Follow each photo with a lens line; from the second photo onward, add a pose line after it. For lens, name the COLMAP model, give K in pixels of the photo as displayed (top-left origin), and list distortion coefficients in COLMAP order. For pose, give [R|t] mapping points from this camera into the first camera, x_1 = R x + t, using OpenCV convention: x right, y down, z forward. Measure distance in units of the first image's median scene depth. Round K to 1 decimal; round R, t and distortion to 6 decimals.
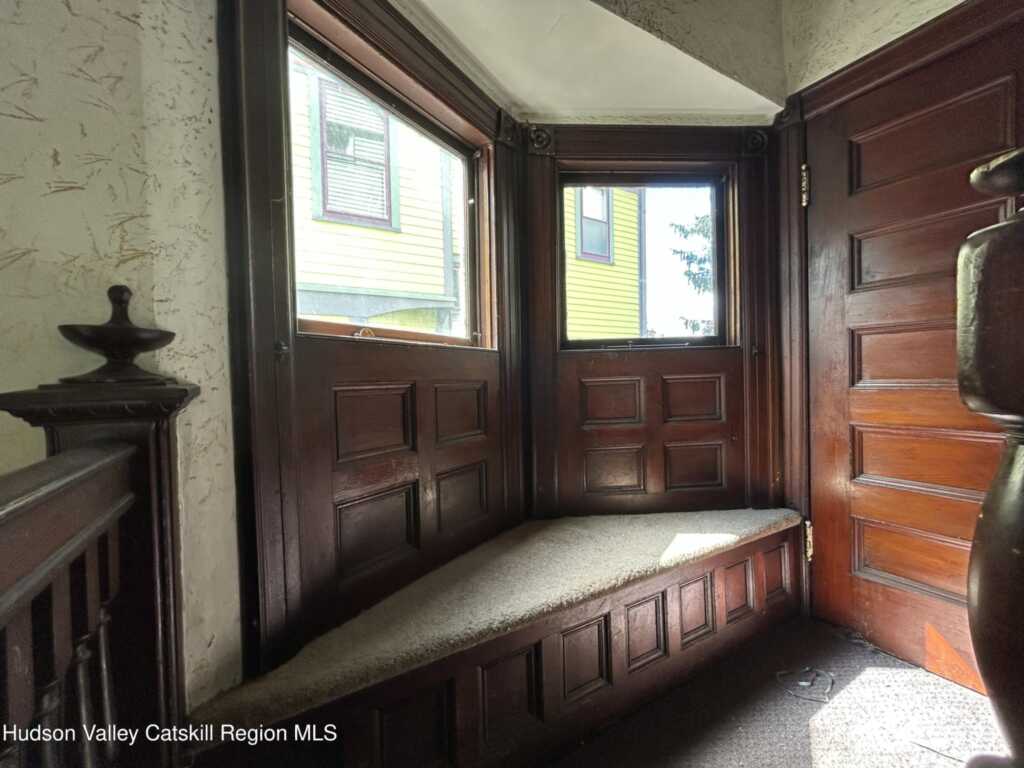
lens RADIAL K [[412.7, 0, 512.0], [0, 412.7, 384.0], [0, 0, 1]] dist [-0.000254, 0.000055]
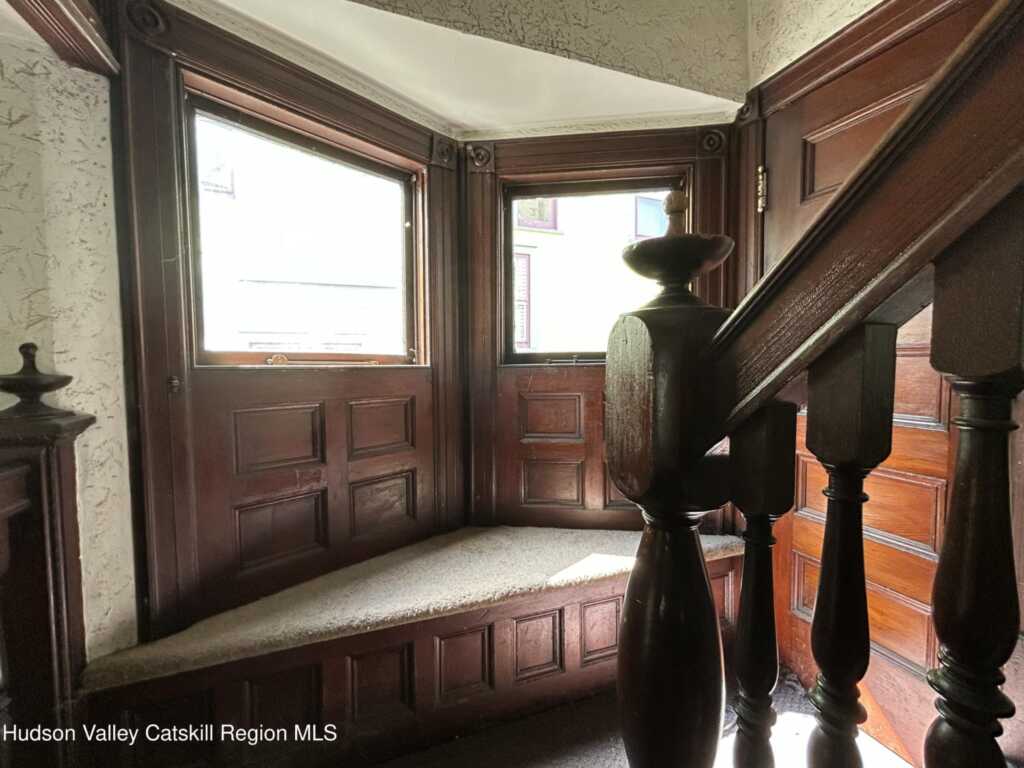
lens RADIAL K [[429.5, 0, 512.0], [0, 429.5, 384.0], [0, 0, 1]] dist [-0.000734, -0.000068]
pose [[0.985394, 0.024488, -0.168521, 0.451977], [-0.018623, 0.999168, 0.036293, -0.101114], [0.169269, -0.032624, 0.985030, -0.058959]]
